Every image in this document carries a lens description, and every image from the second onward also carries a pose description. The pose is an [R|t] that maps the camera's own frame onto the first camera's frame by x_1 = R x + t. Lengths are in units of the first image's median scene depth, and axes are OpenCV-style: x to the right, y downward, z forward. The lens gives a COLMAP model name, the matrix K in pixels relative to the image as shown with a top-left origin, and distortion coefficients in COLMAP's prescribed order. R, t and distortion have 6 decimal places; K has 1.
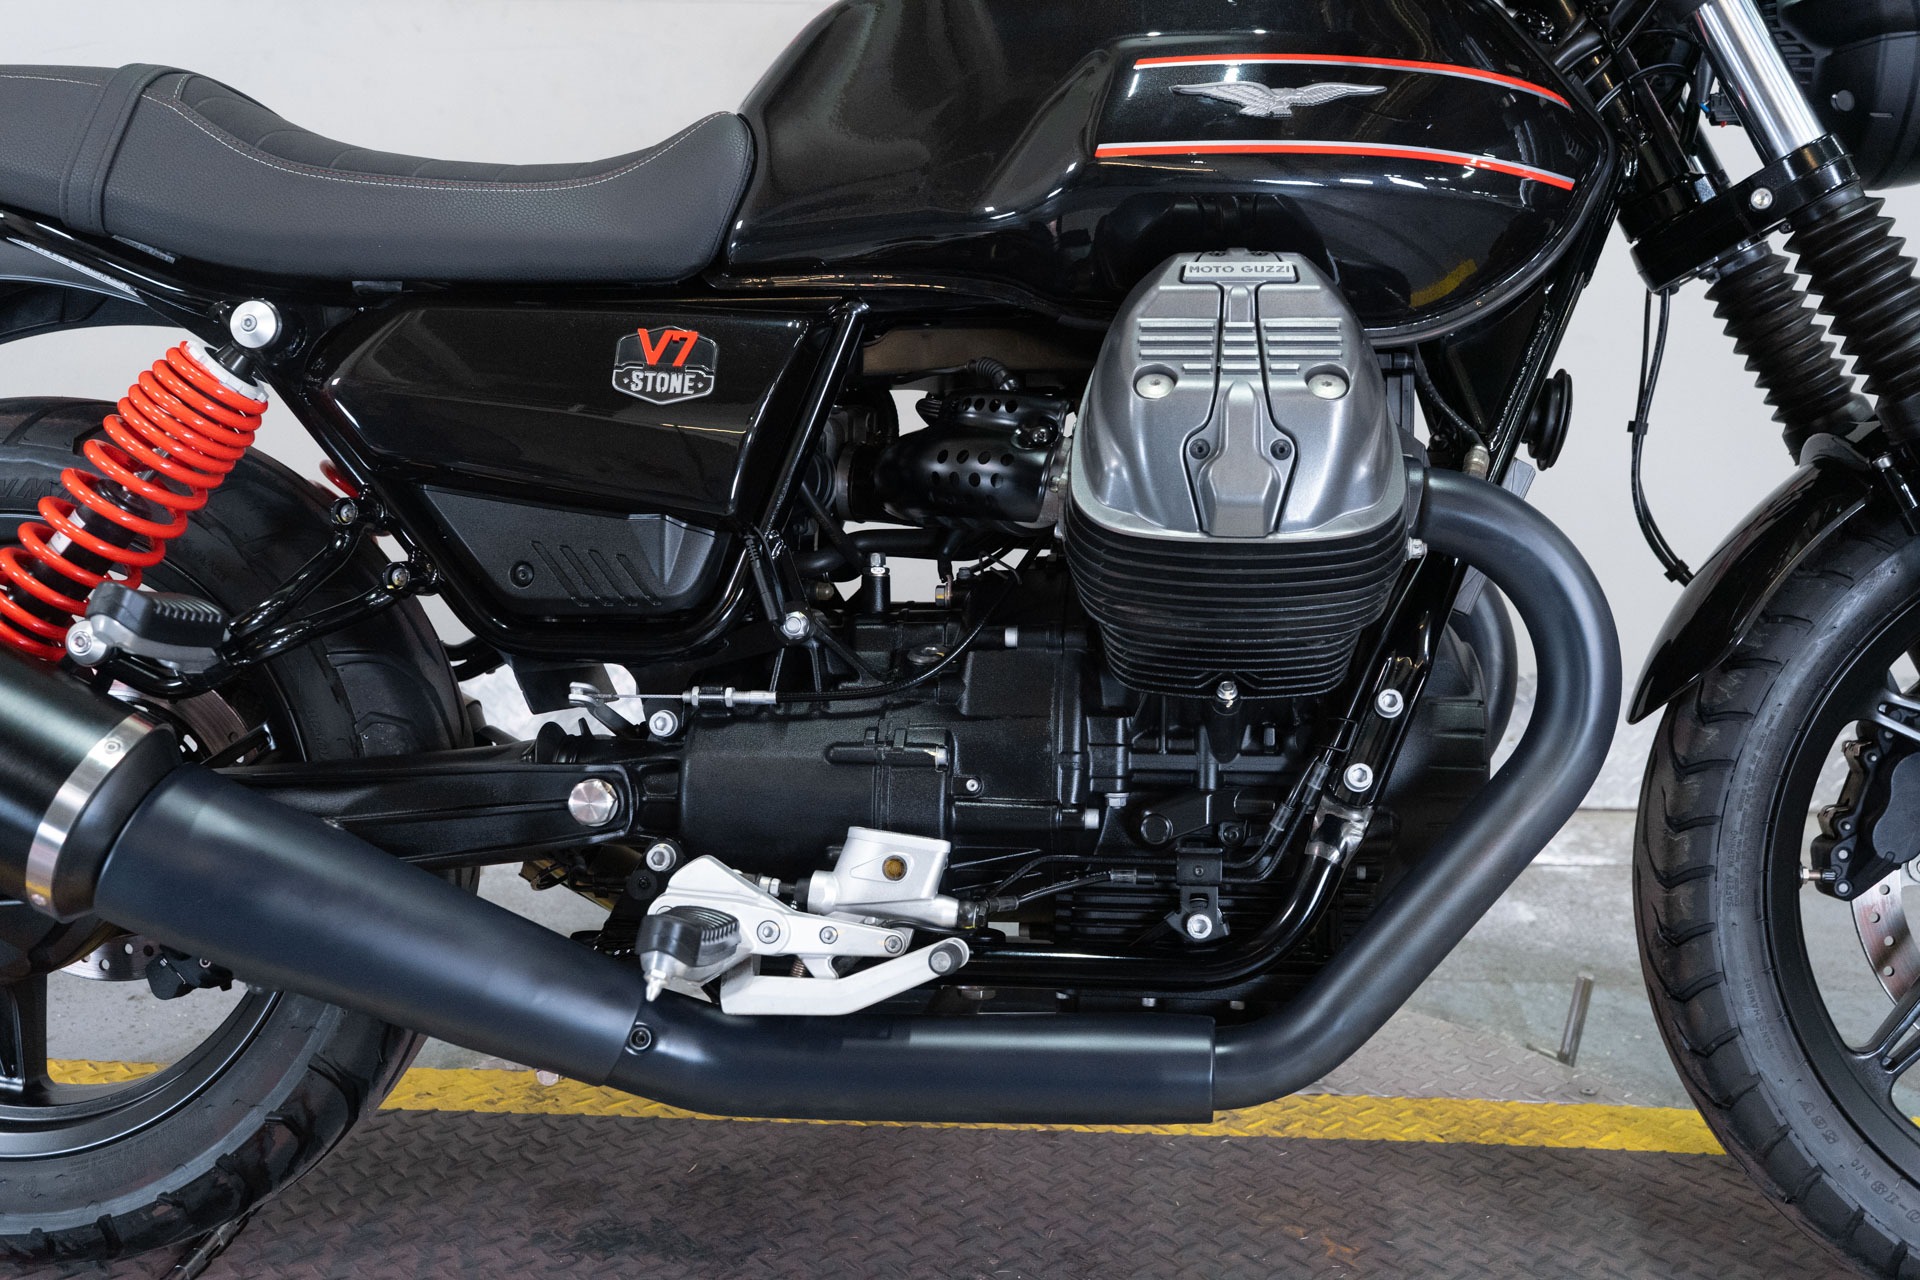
lens RADIAL K [[1899.7, 0, 960.0], [0, 1899.7, 640.0], [0, 0, 1]] dist [0.006493, 0.011153]
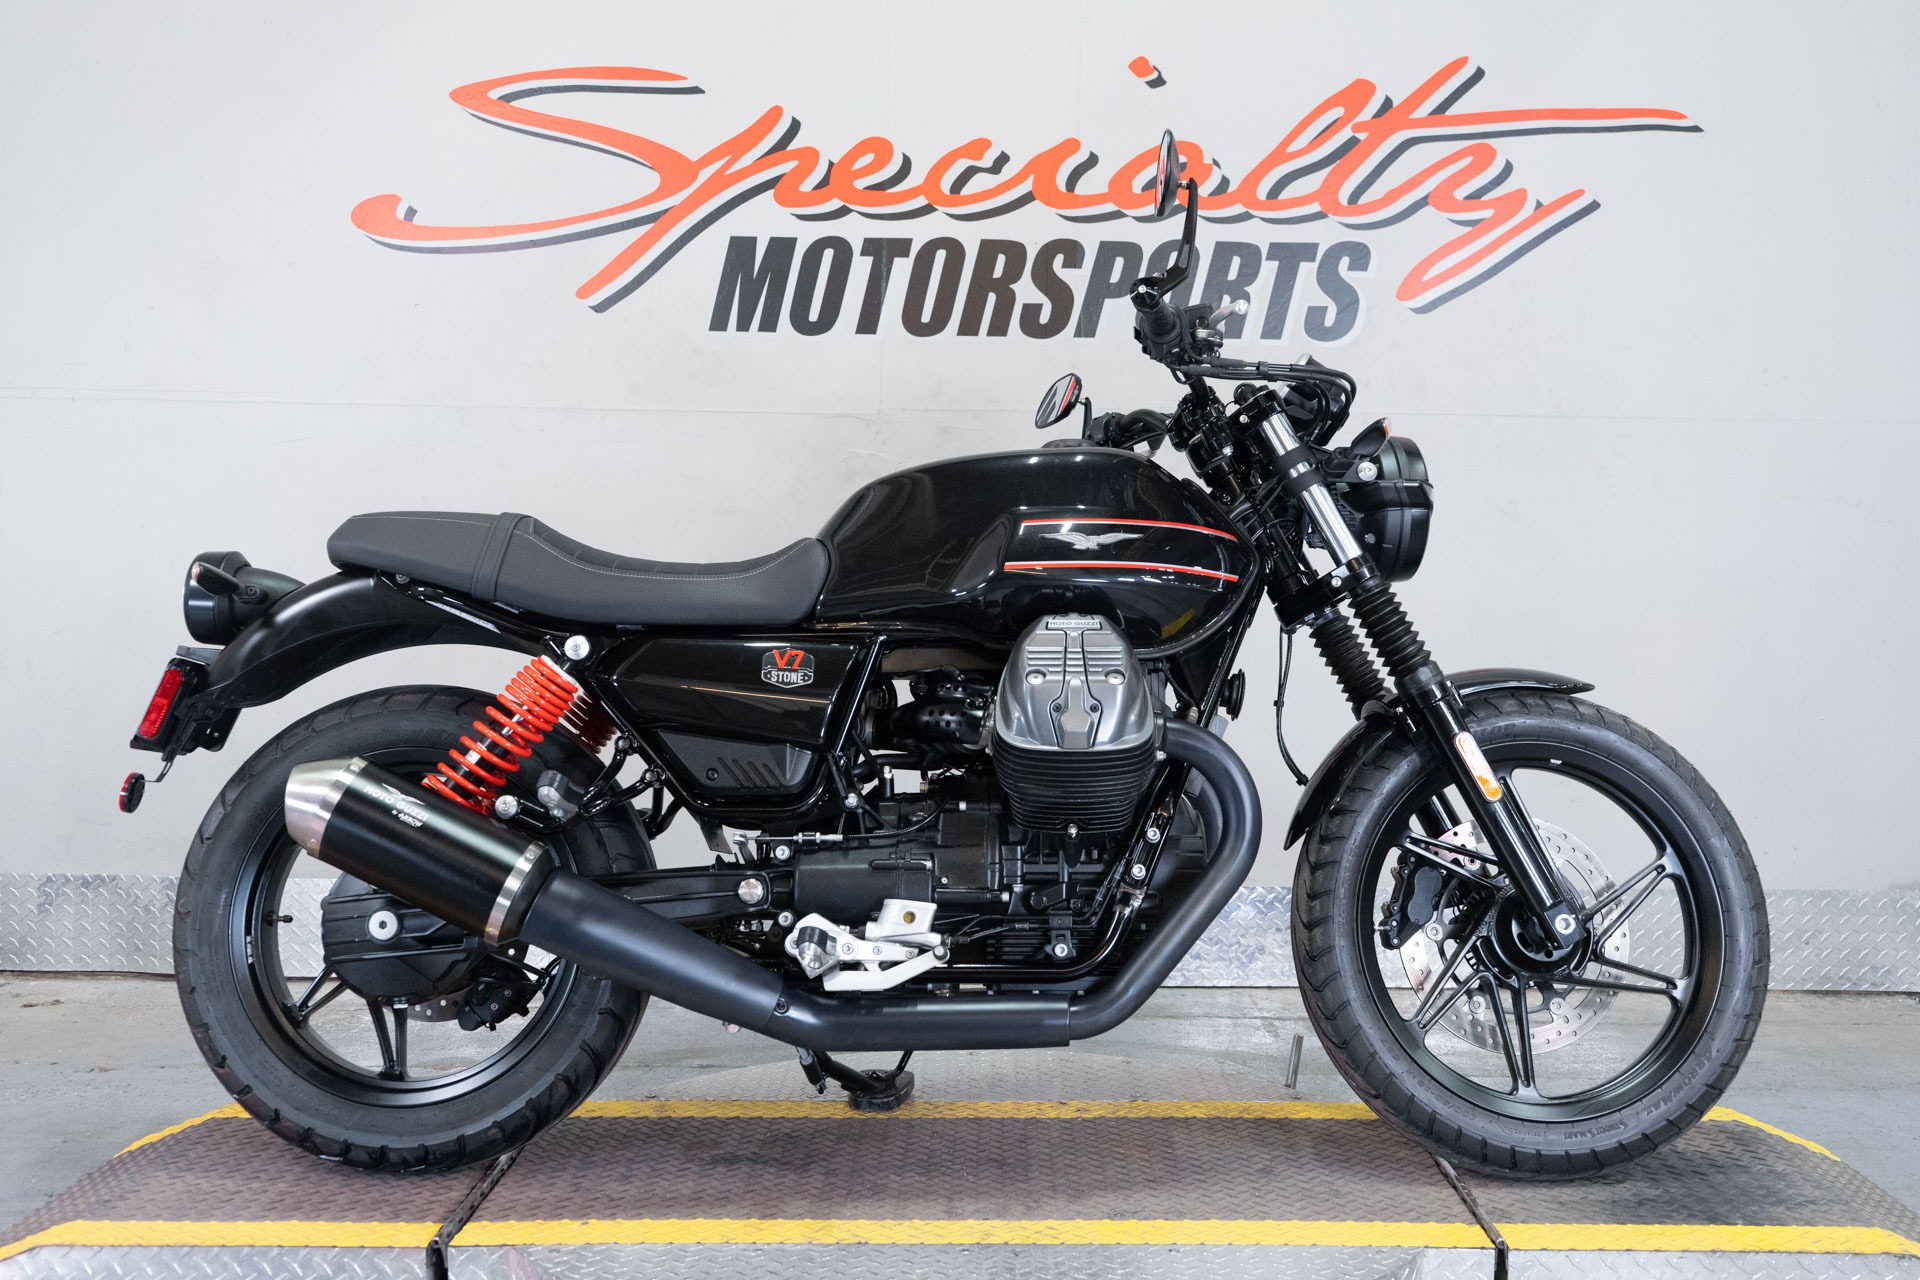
lens RADIAL K [[2053.9, 0, 960.0], [0, 2053.9, 640.0], [0, 0, 1]] dist [0.019930, -0.010356]
pose [[0.996951, -0.000003, 0.078031, -0.142621], [0.011461, 0.989161, -0.146389, 0.141128], [-0.077185, 0.146837, 0.986145, -1.123587]]
